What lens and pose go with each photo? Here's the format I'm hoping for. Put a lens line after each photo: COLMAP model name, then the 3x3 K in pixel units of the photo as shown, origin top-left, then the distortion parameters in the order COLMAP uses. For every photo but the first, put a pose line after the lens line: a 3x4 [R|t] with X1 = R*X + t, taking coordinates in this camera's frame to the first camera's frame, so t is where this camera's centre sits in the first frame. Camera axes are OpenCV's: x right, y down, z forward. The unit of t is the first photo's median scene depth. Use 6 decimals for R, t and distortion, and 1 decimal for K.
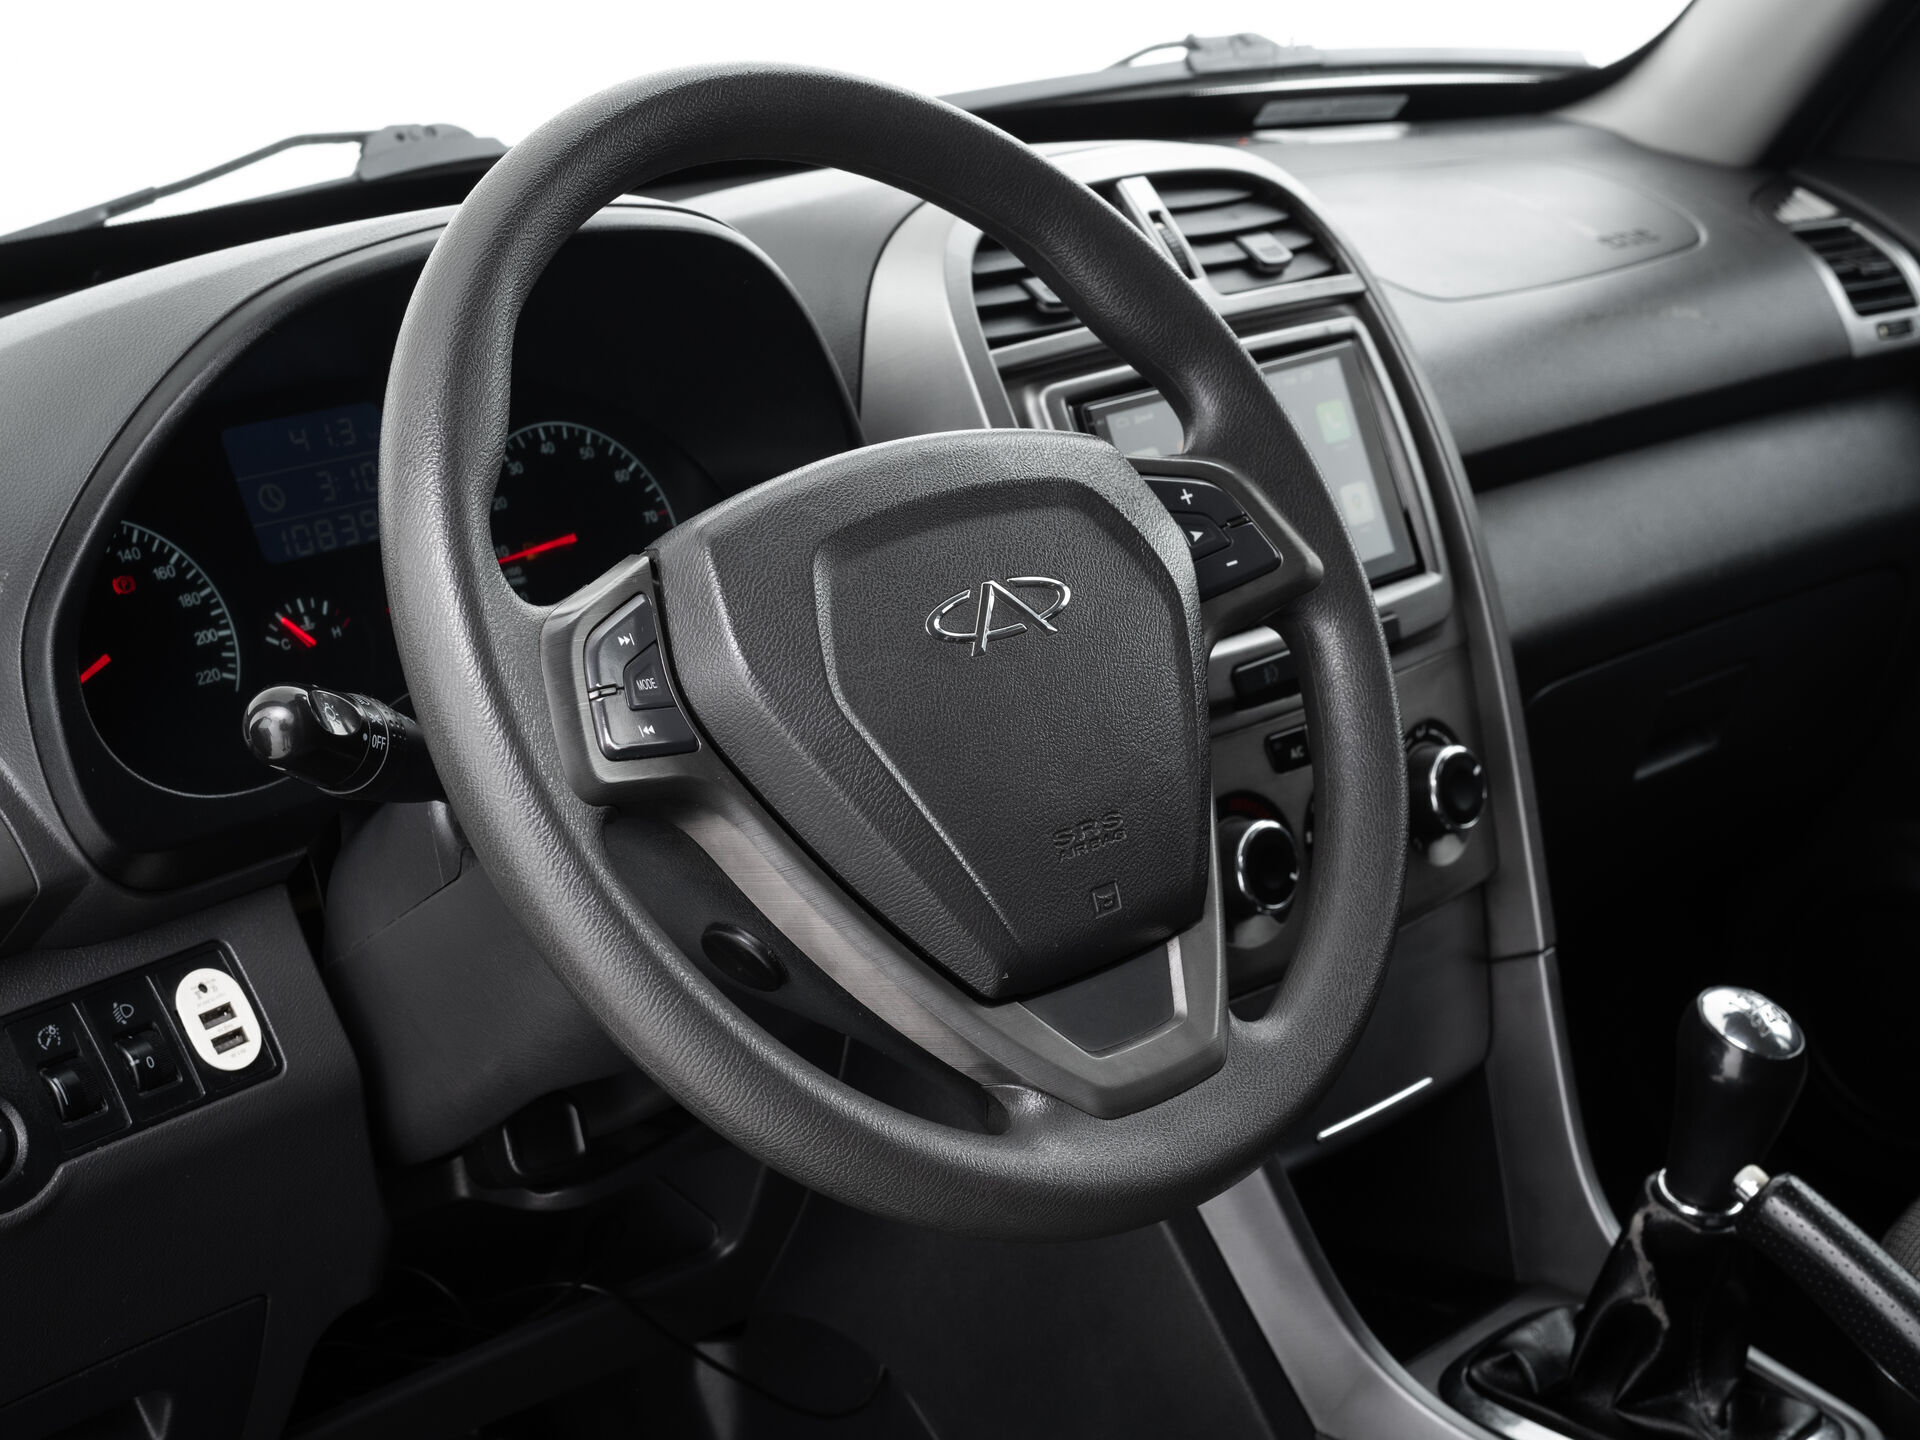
lens RADIAL K [[3168.2, 0, 960.0], [0, 3168.2, 720.0], [0, 0, 1]] dist [0.124792, -1.925740]
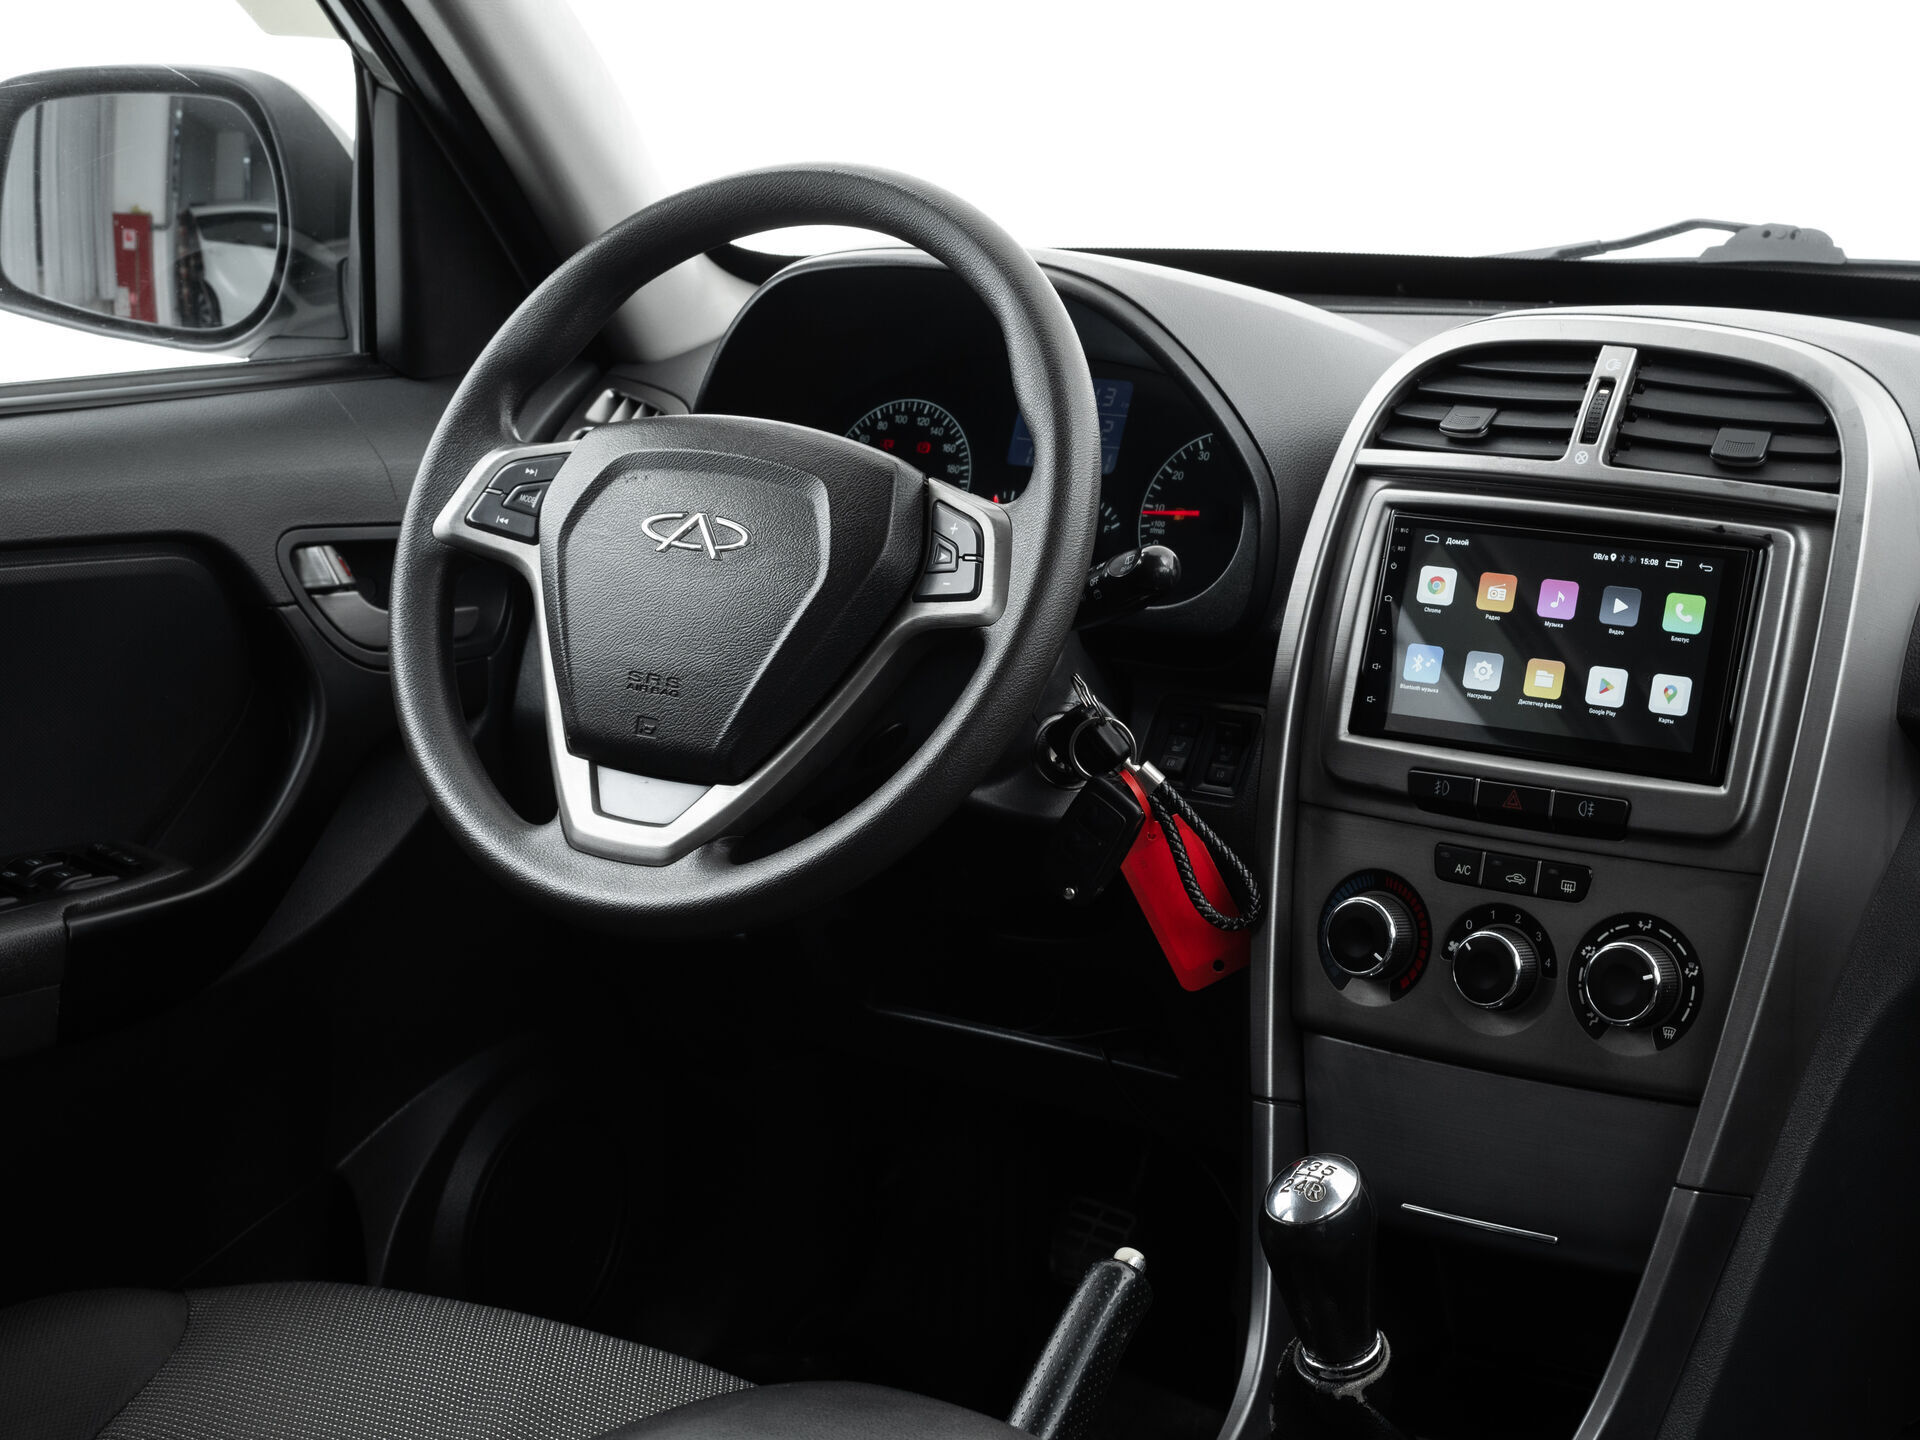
lens RADIAL K [[3438.0, 0, 1153.0], [0, 3438.0, 799.0], [0, 0, 1]] dist [-0.013379, 0.057475]
pose [[0.198448, 0.294243, -0.934901, 1.173335], [-0.271862, 0.932968, 0.235927, -0.261010], [0.941653, 0.207344, 0.265139, 0.570816]]
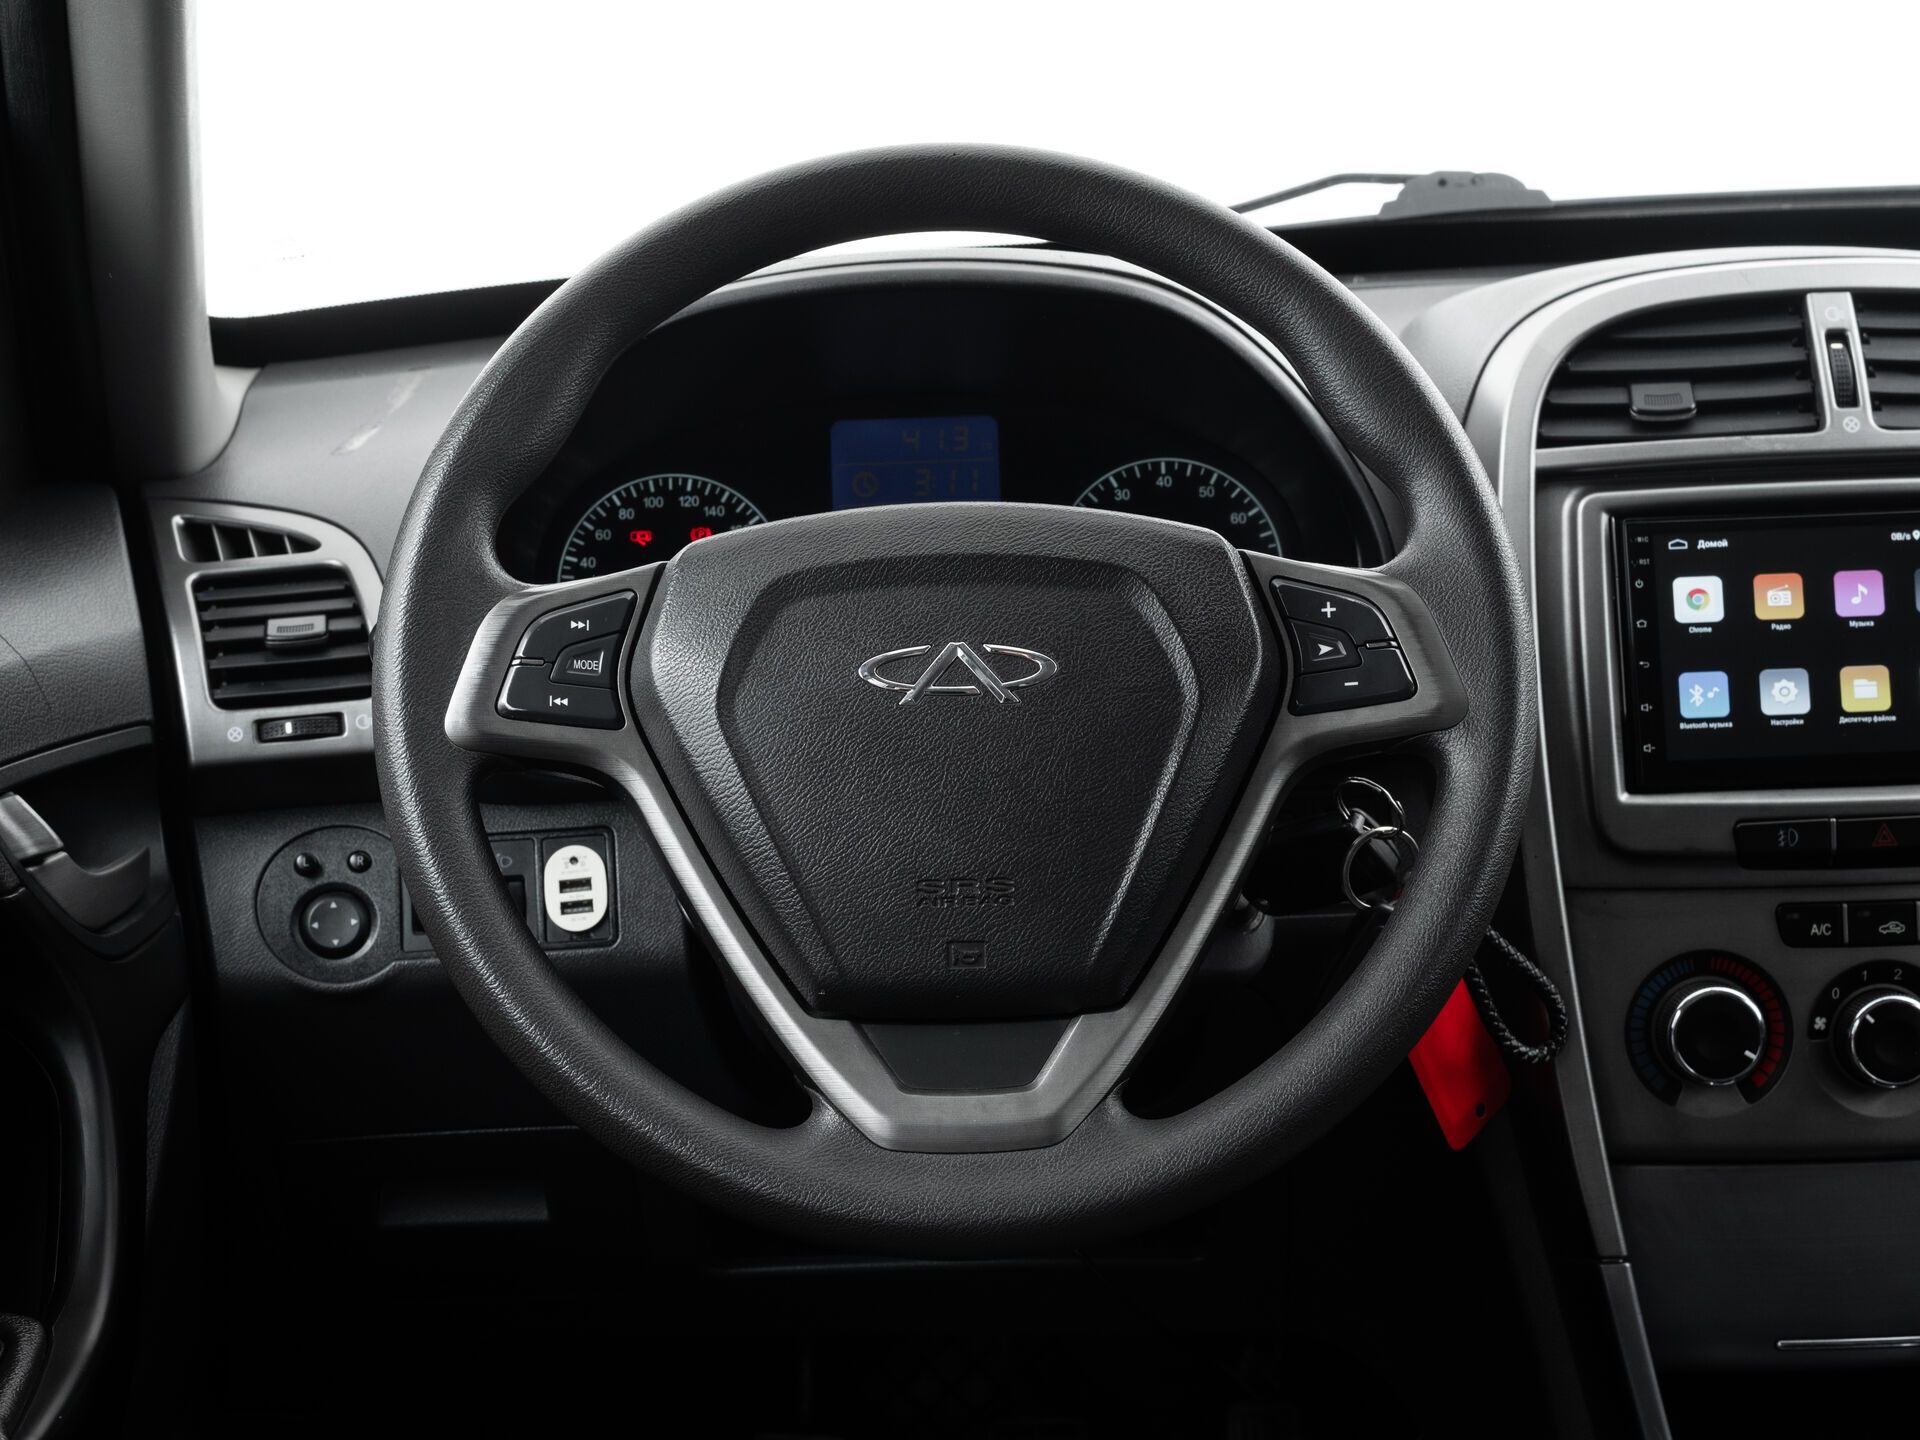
lens RADIAL K [[3174.2, 0, 960.0], [0, 3174.2, 720.0], [0, 0, 1]] dist [0.000012, 0.036914]
pose [[0.699941, 0.195888, -0.686812, 0.541238], [-0.191068, 0.977958, 0.084207, -0.078008], [0.688168, 0.072288, 0.721941, 0.162485]]
